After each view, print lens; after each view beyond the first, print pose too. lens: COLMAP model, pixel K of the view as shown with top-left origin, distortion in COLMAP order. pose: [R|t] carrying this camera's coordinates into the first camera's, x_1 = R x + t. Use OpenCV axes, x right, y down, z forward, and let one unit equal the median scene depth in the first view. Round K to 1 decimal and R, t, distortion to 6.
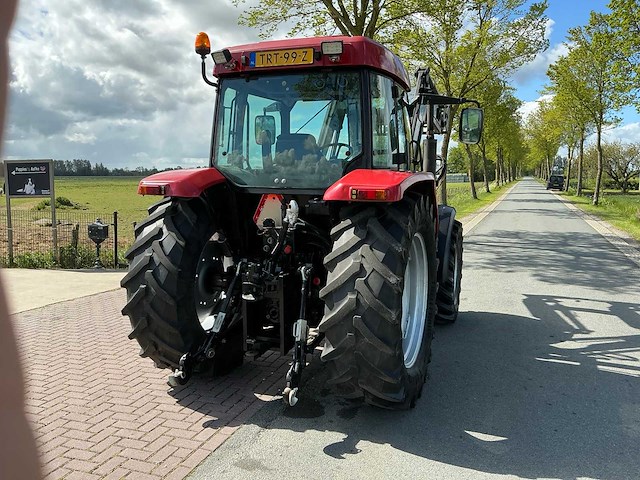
lens RADIAL K [[530.7, 0, 311.7], [0, 530.7, 244.8], [0, 0, 1]] dist [0.080709, -0.152548]
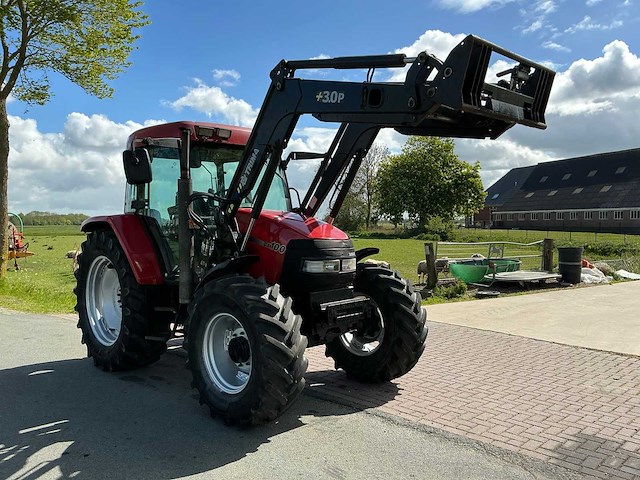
lens RADIAL K [[530.7, 0, 315.1], [0, 530.7, 239.7], [0, 0, 1]] dist [0.080709, -0.152548]
pose [[-0.402925, 0.037092, -0.914481, 1.335223], [-0.108558, 0.990188, 0.087994, -0.266085], [0.908772, 0.134730, -0.394945, 2.133620]]
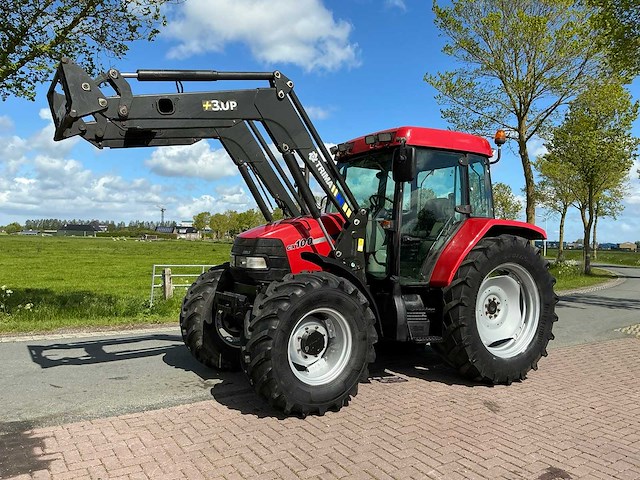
lens RADIAL K [[530.7, 0, 320.6], [0, 530.7, 238.4], [0, 0, 1]] dist [0.080709, -0.152548]
pose [[-0.809087, -0.016080, 0.587469, -0.716910], [0.050606, 0.994006, 0.096905, -0.281697], [-0.585507, 0.108134, -0.803423, 2.643488]]
